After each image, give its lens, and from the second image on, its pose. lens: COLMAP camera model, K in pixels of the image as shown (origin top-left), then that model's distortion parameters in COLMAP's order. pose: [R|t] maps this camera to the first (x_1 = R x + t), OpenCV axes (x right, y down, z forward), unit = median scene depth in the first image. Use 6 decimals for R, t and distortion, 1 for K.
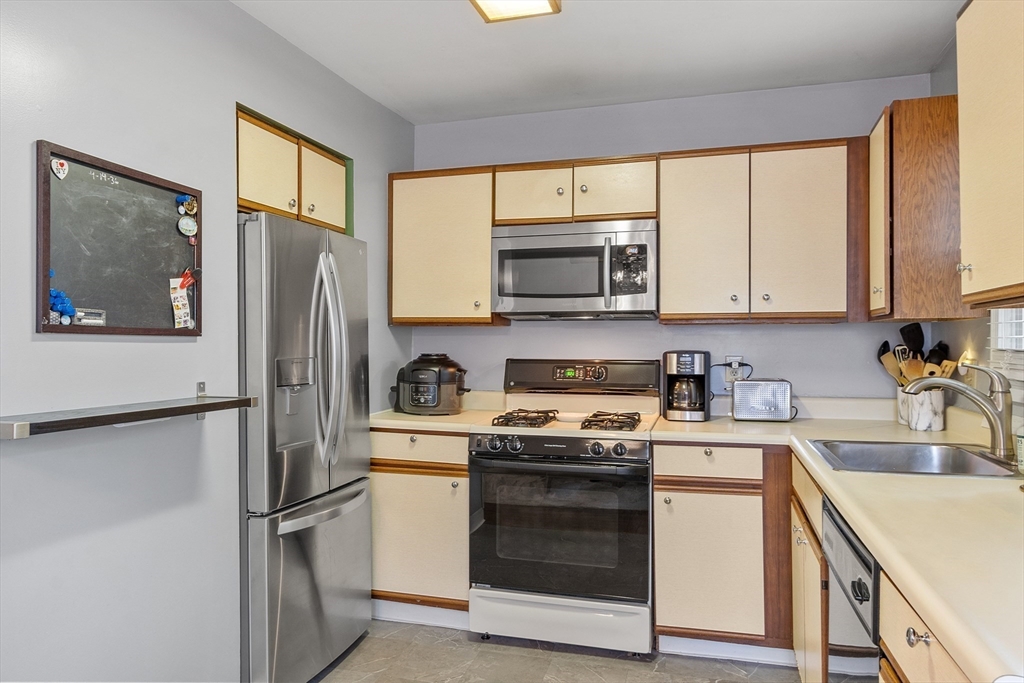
lens RADIAL K [[695.9, 0, 512.3], [0, 695.9, 345.2], [0, 0, 1]] dist [-0.003341, -0.000332]
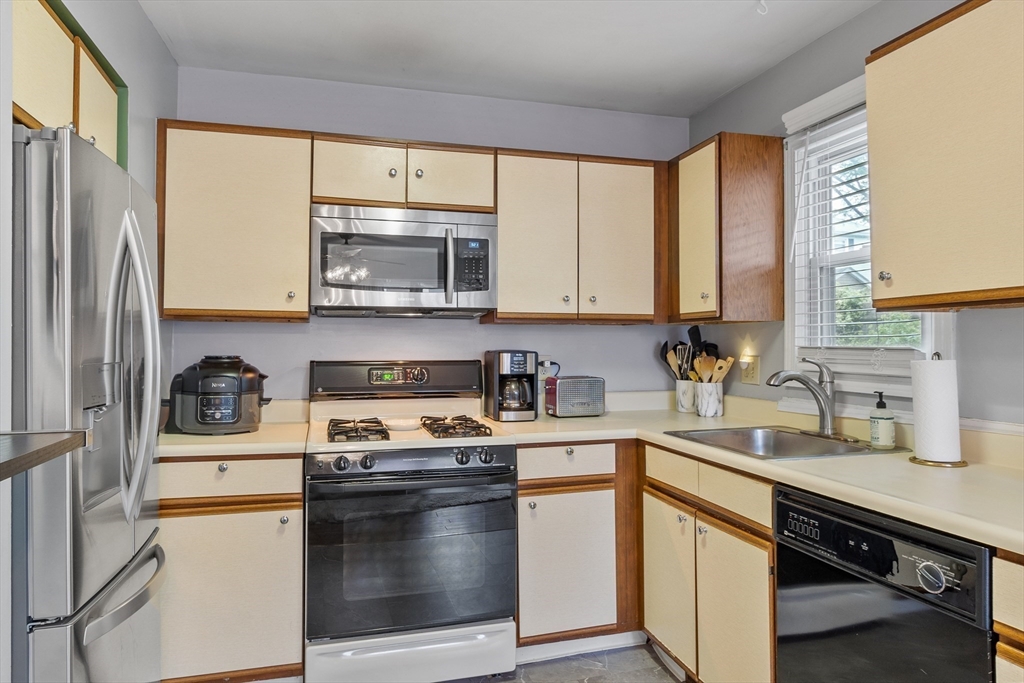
lens RADIAL K [[638.2, 0, 511.8], [0, 638.2, 336.9], [0, 0, 1]] dist [-0.005151, -0.000218]
pose [[0.846366, 0.006141, 0.532566, -0.247604], [0.002476, 0.999877, -0.015464, 0.003203], [-0.532596, 0.014407, 0.846247, 0.238596]]
